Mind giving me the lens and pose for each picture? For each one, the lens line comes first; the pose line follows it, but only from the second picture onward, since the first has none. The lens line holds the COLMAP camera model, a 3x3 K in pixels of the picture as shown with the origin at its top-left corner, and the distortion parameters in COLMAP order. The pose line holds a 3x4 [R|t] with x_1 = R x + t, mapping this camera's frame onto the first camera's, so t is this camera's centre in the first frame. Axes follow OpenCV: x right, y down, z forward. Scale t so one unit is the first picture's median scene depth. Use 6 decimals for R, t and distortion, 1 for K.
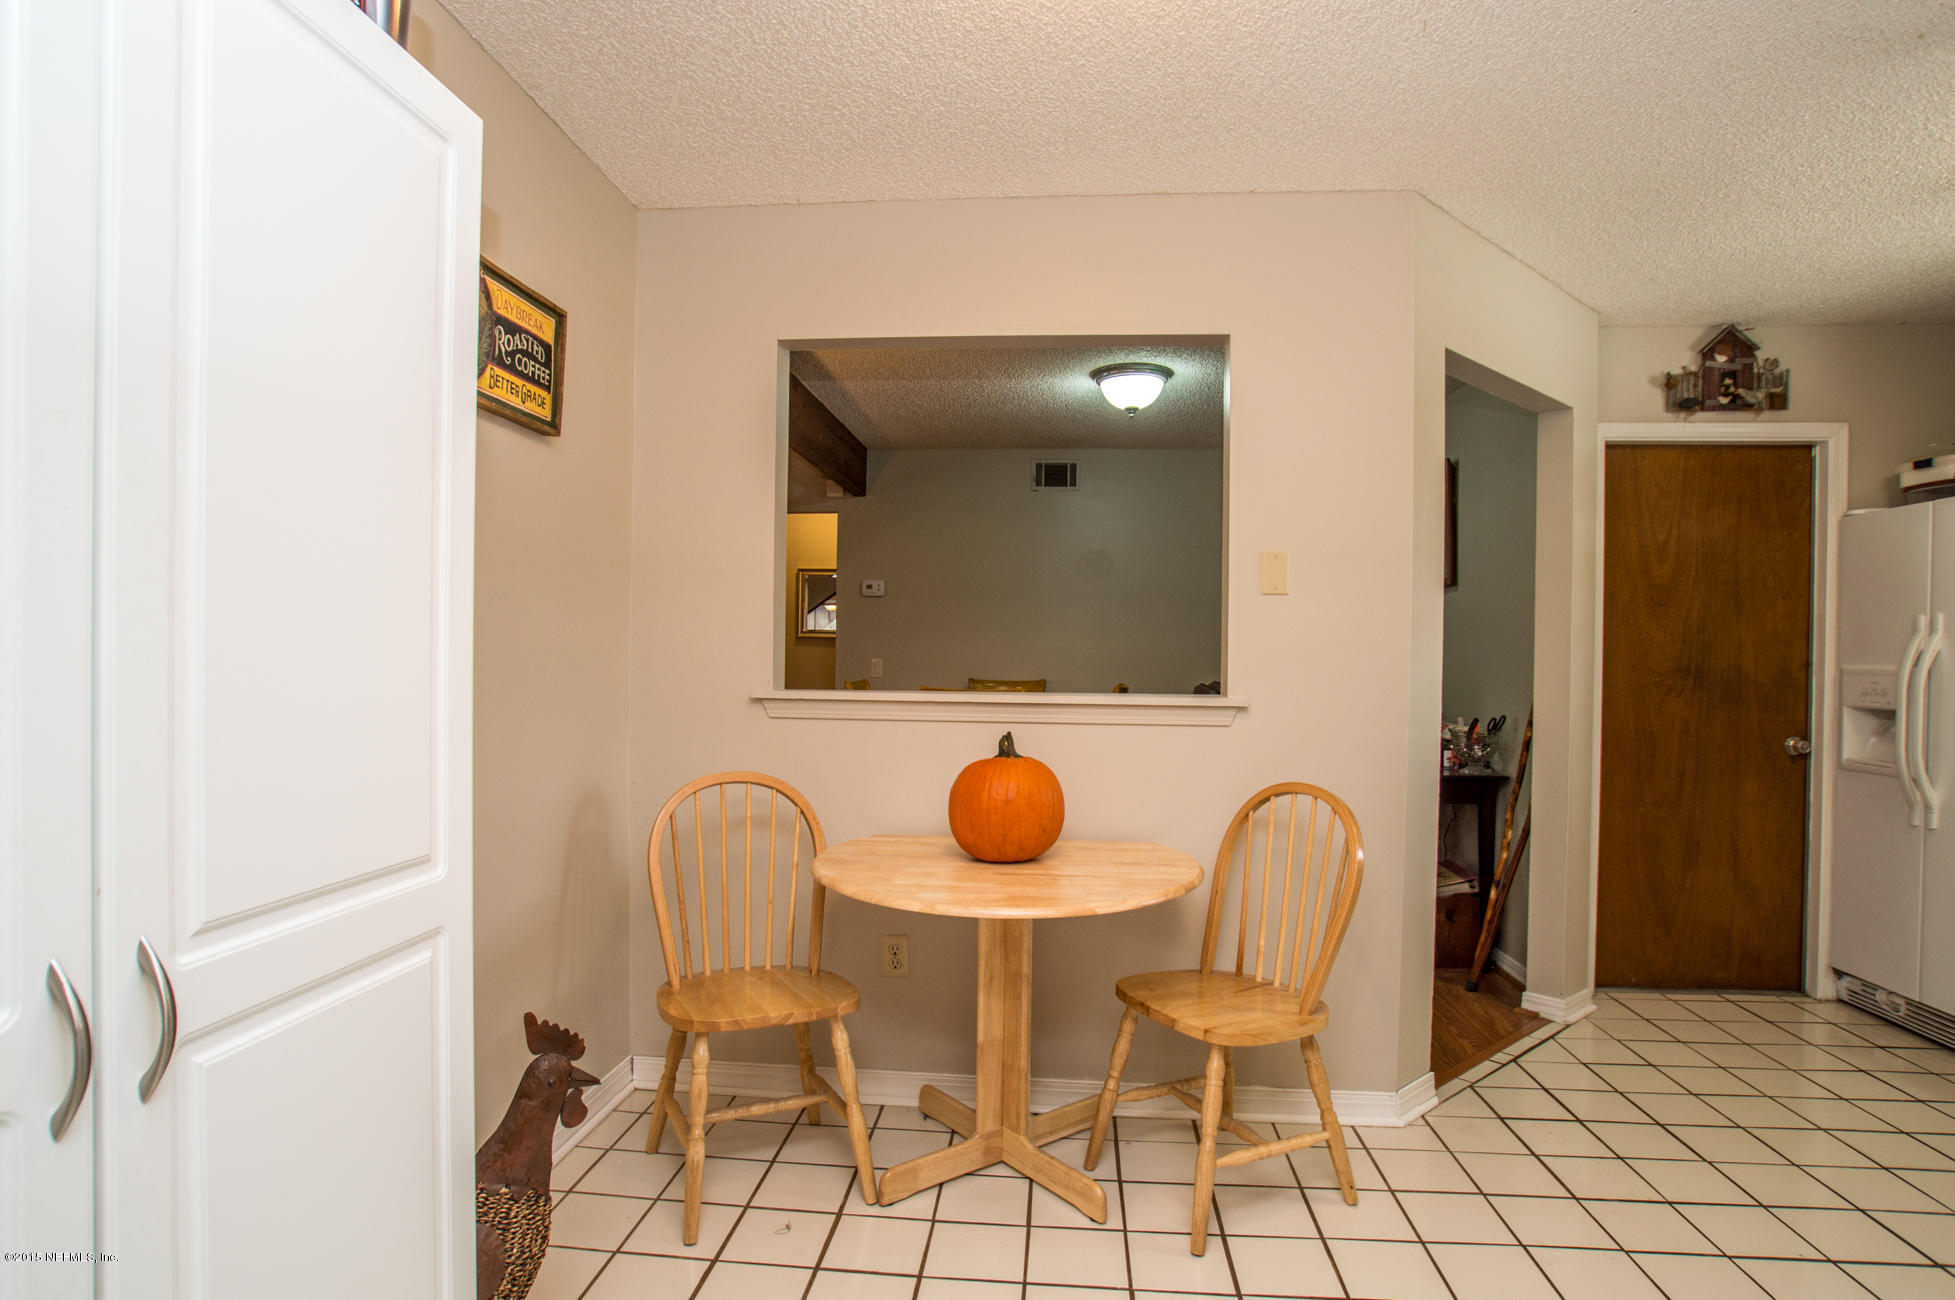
lens RADIAL K [[1030.9, 0, 980.1], [0, 1030.9, 676.6], [0, 0, 1]] dist [-0.075759, 0.045312]
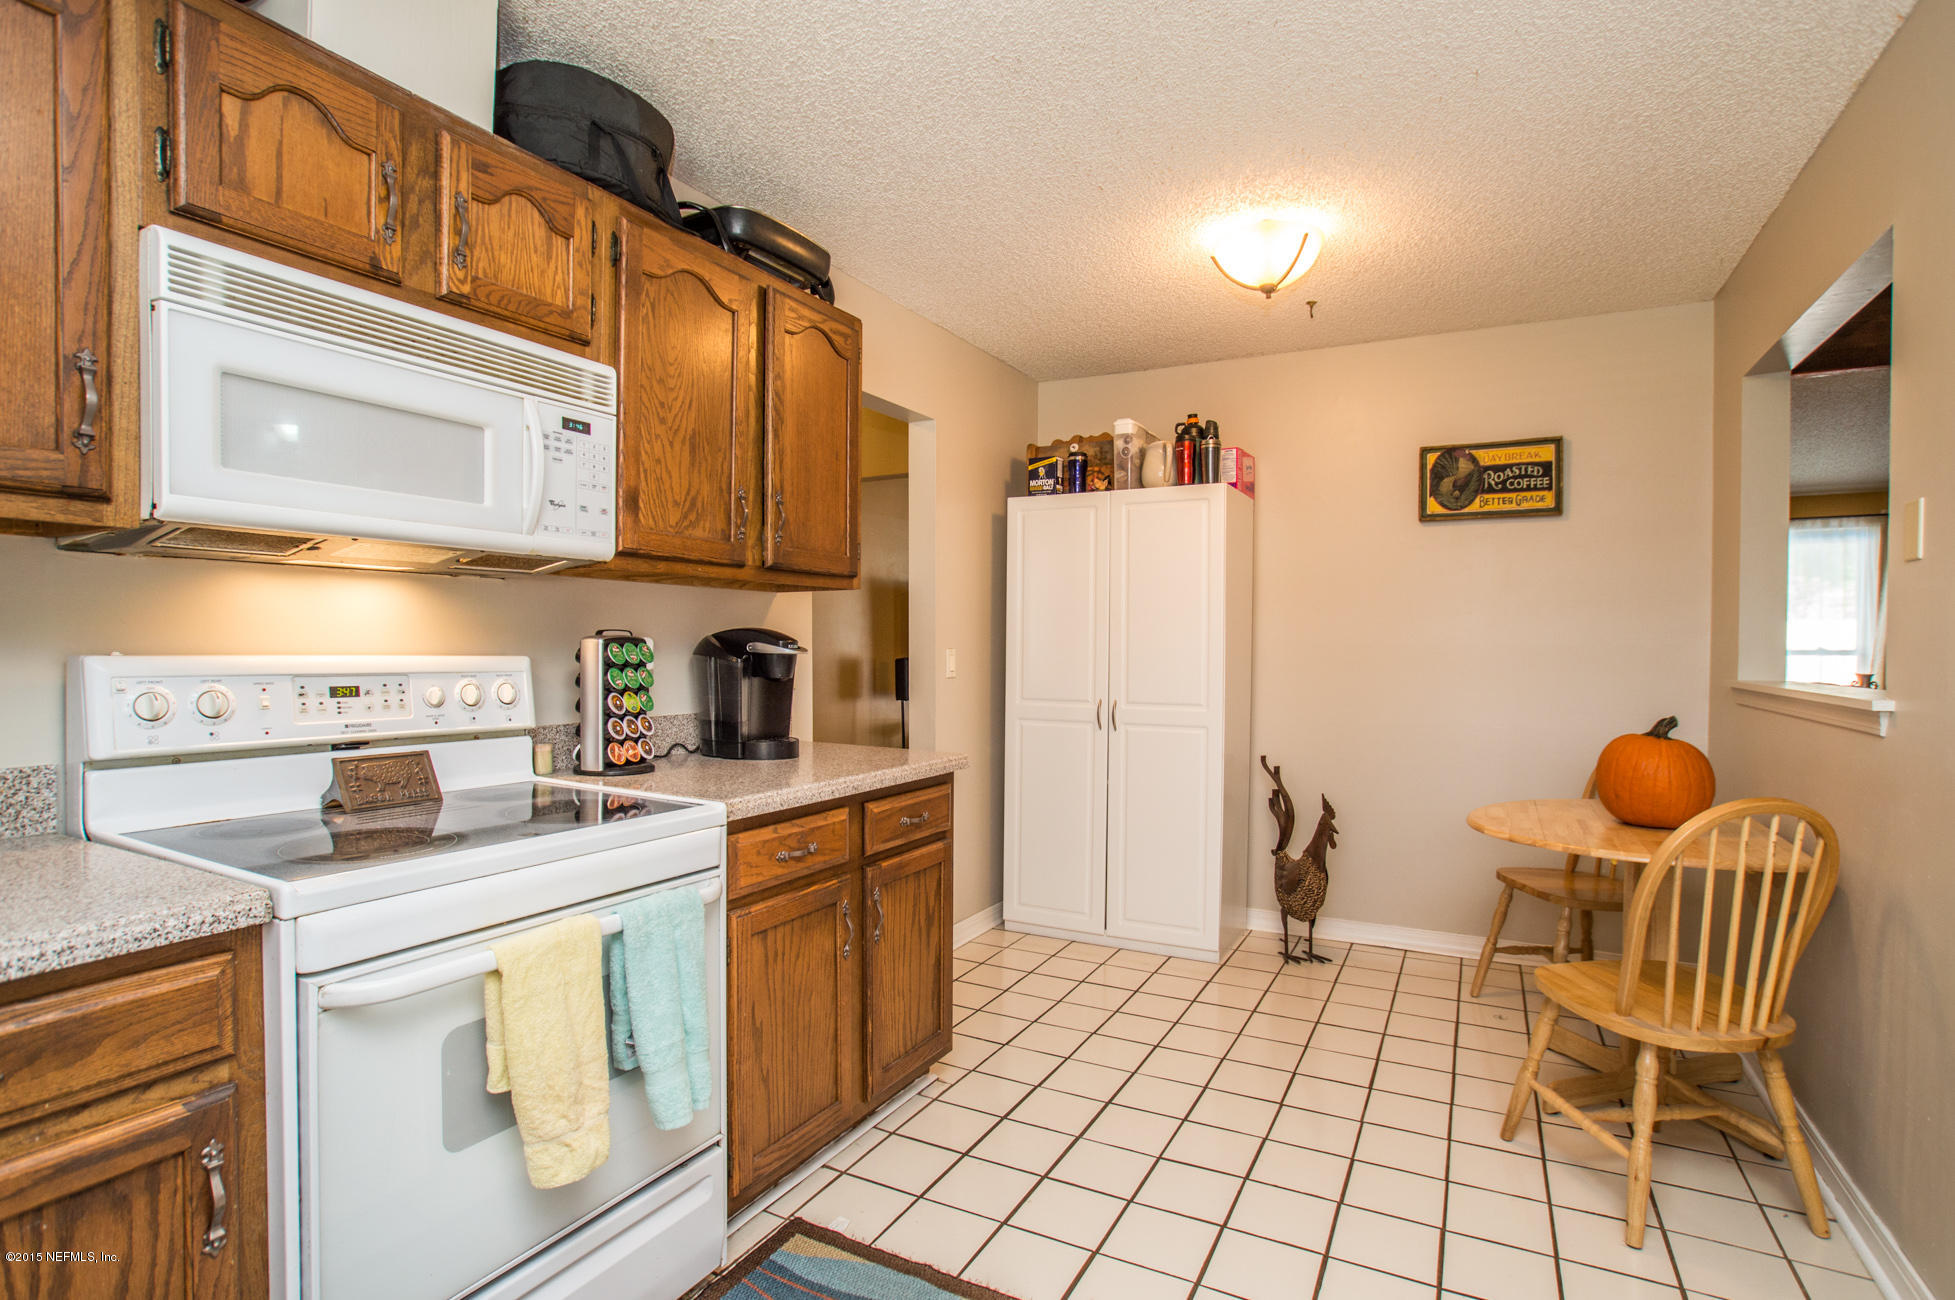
lens RADIAL K [[949.2, 0, 980.9], [0, 949.2, 672.4], [0, 0, 1]] dist [-0.068899, 0.032219]
pose [[-0.401456, 0.014443, -0.915765, 0.844869], [-0.023899, 0.999370, 0.026239, -0.001973], [0.915567, 0.032420, -0.400858, 0.490097]]
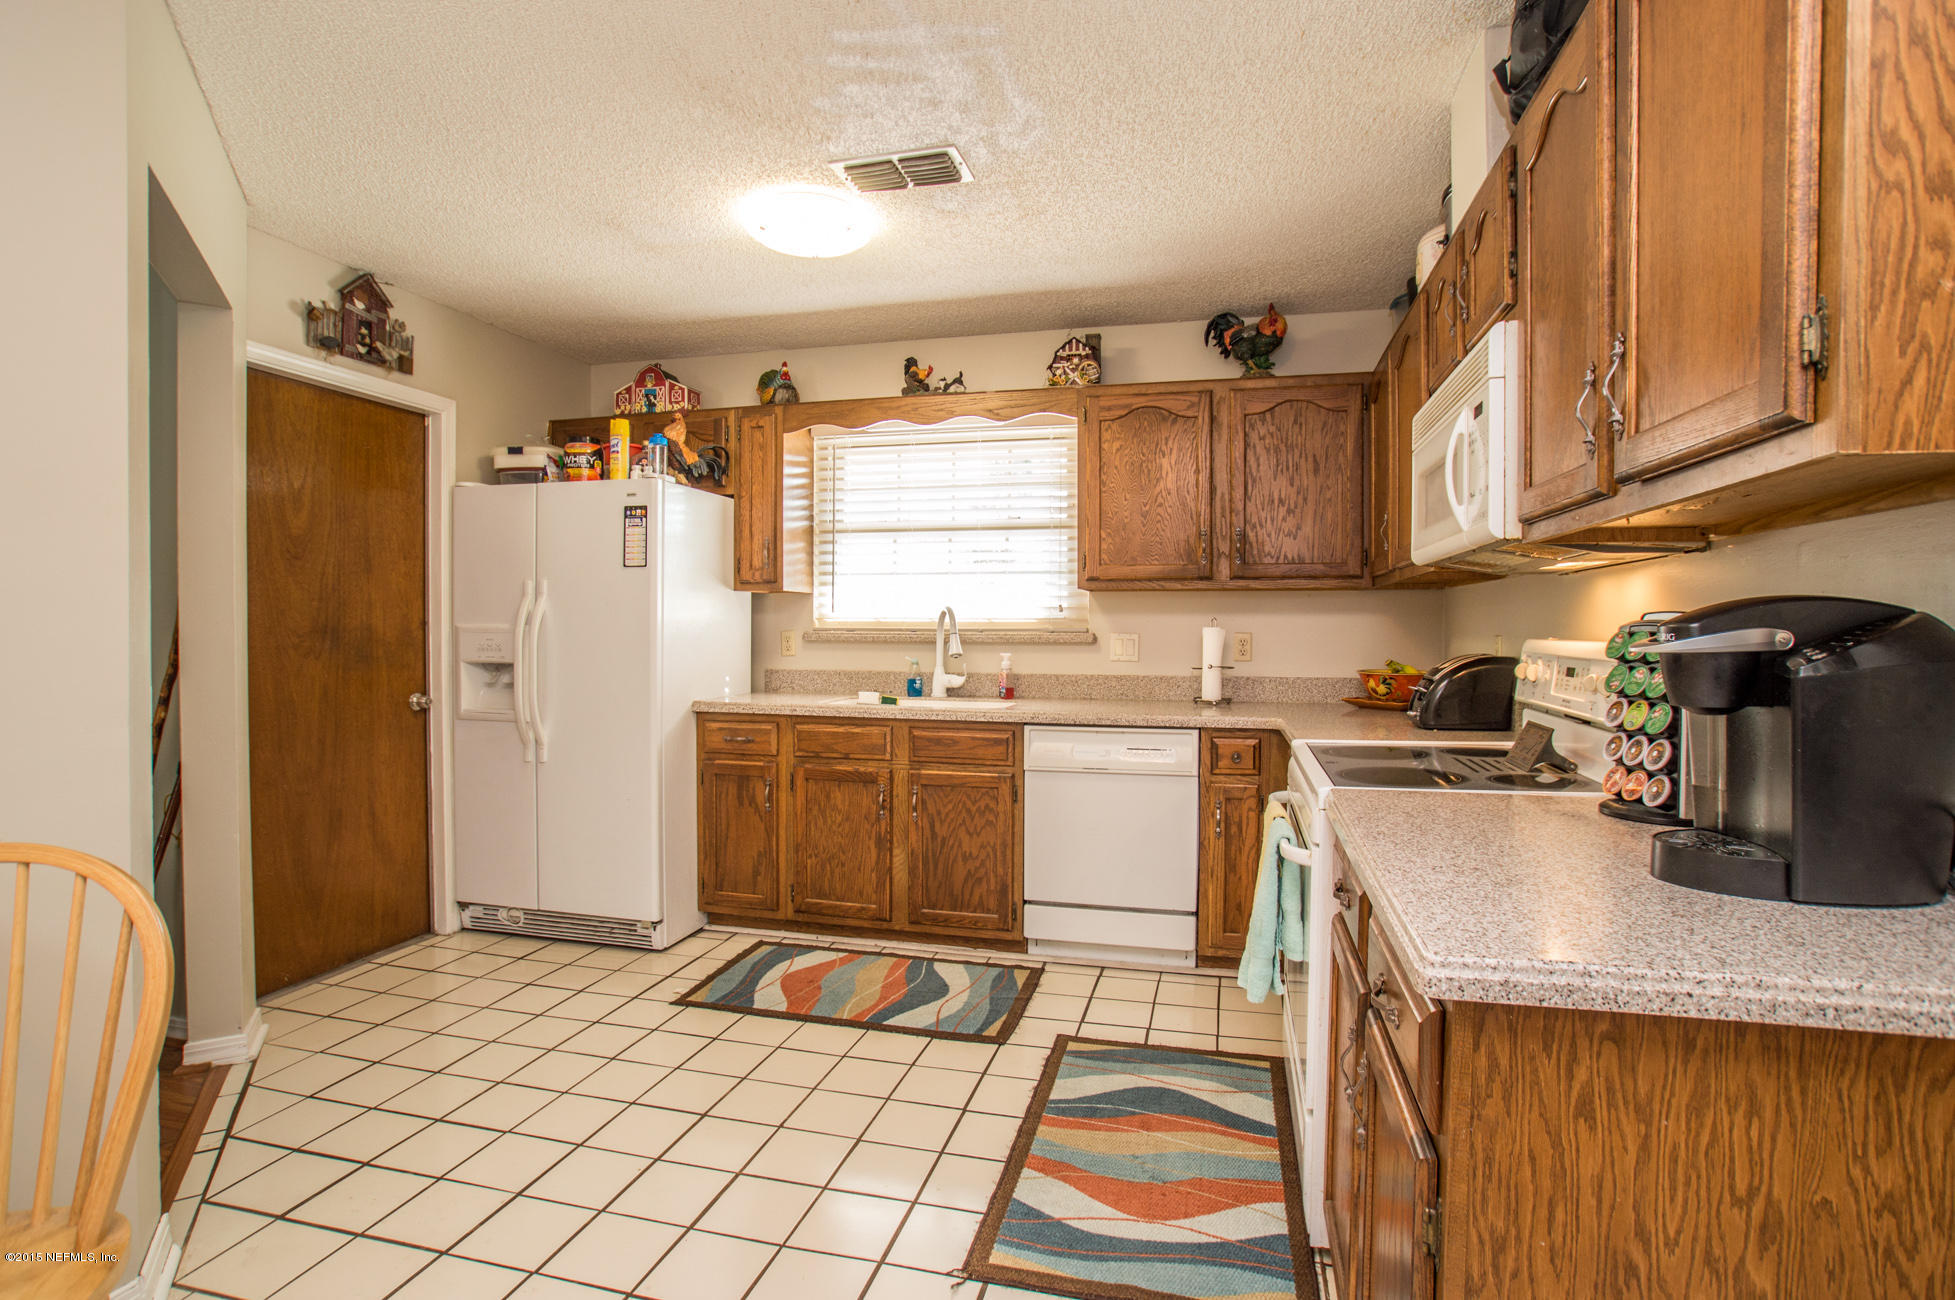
lens RADIAL K [[971.5, 0, 983.0], [0, 971.5, 653.0], [0, 0, 1]] dist [-0.075153, 0.036771]
pose [[0.157180, -0.036688, 0.986888, -0.068081], [0.012700, 0.999302, 0.035127, -0.008770], [-0.987488, 0.007012, 0.157536, 0.270523]]
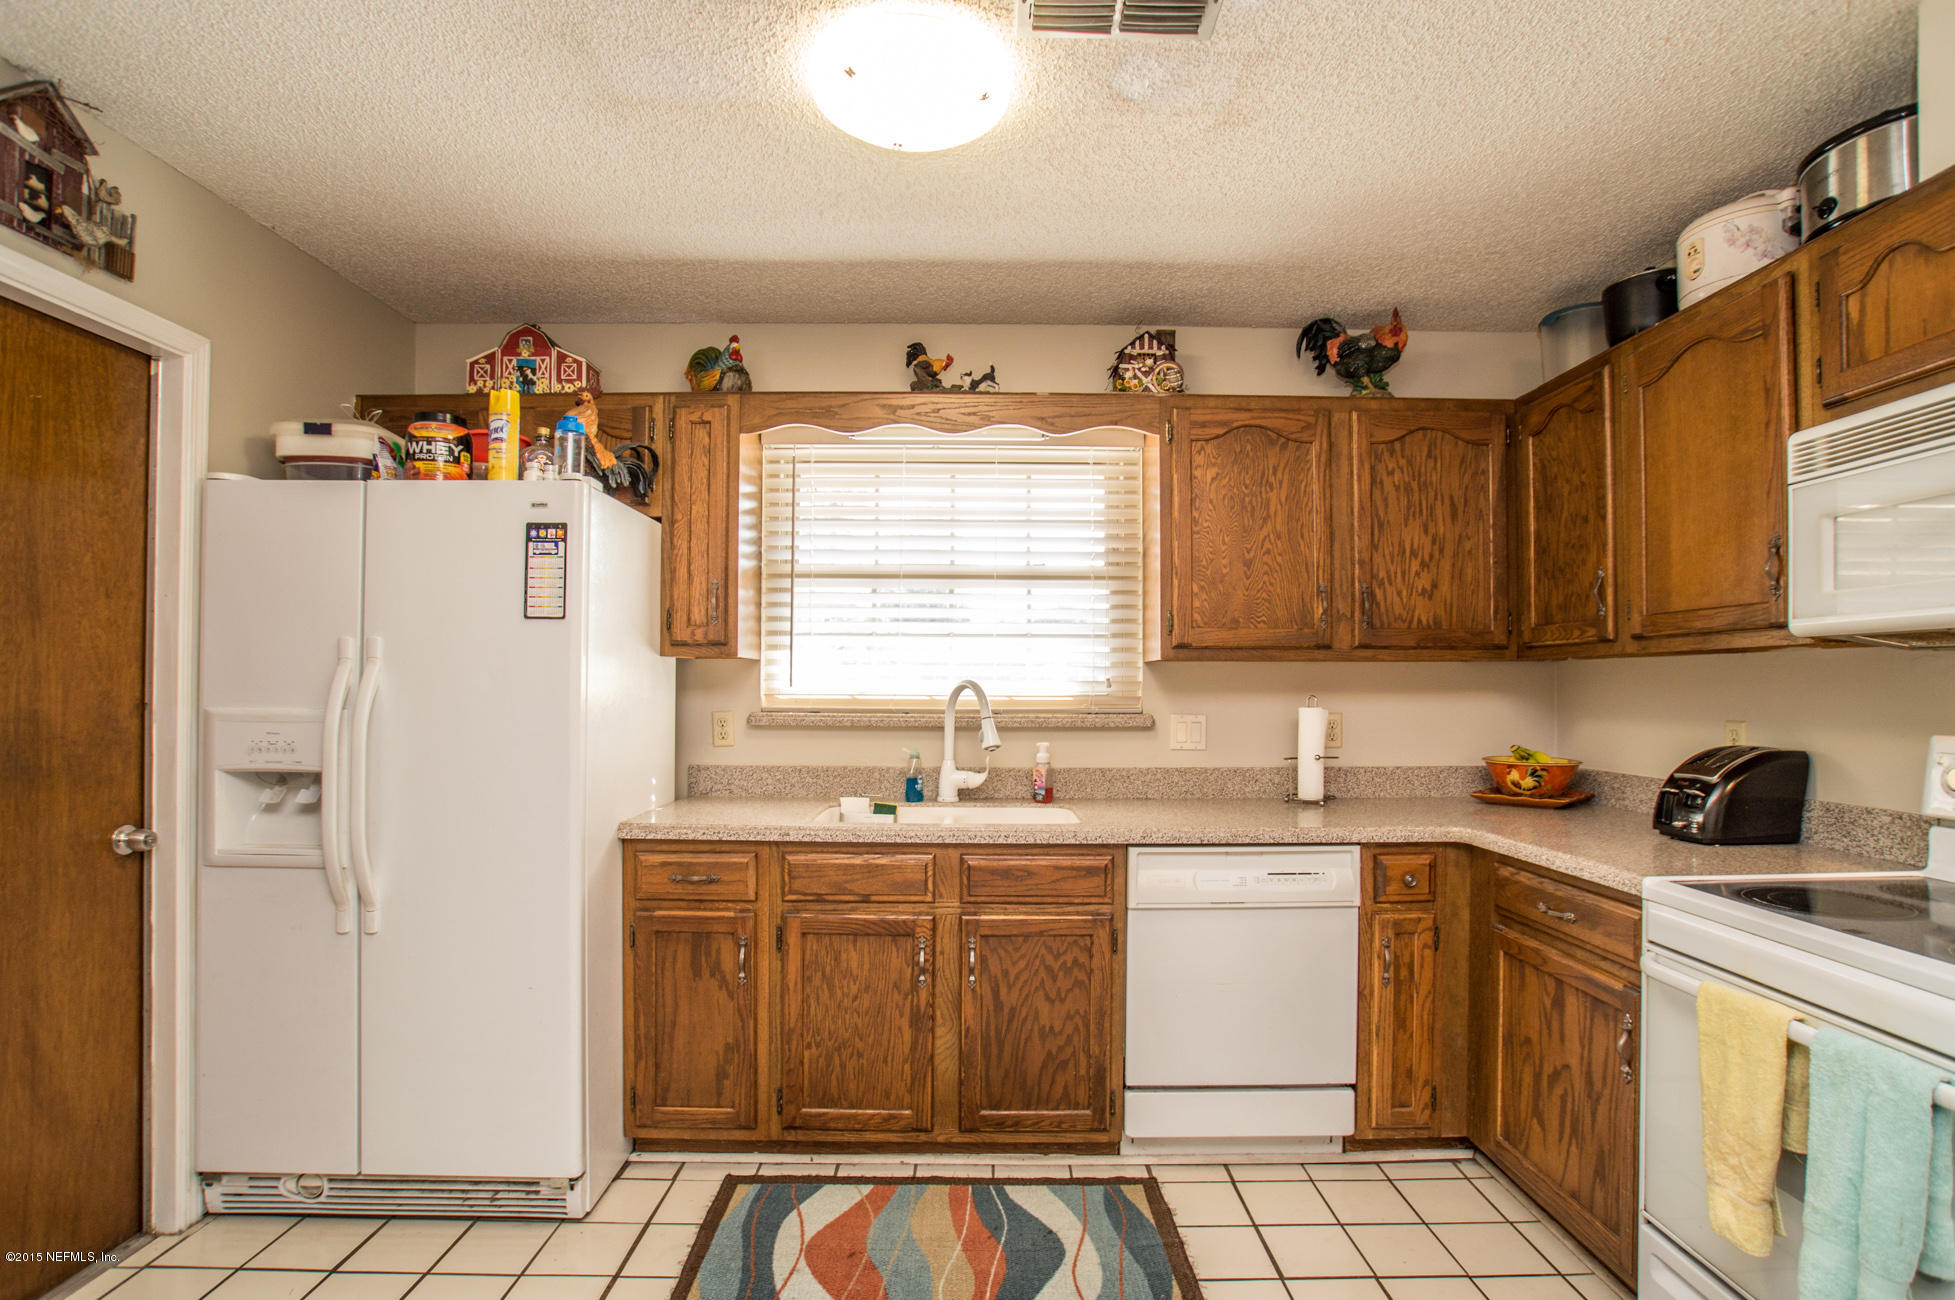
lens RADIAL K [[974.0, 0, 981.1], [0, 974.0, 683.8], [0, 0, 1]] dist [-0.061939, 0.025886]
pose [[-0.098928, -0.006768, 0.995072, 0.196939], [0.009997, 0.999920, 0.007795, -0.026210], [-0.995044, 0.010719, -0.098853, 0.552062]]
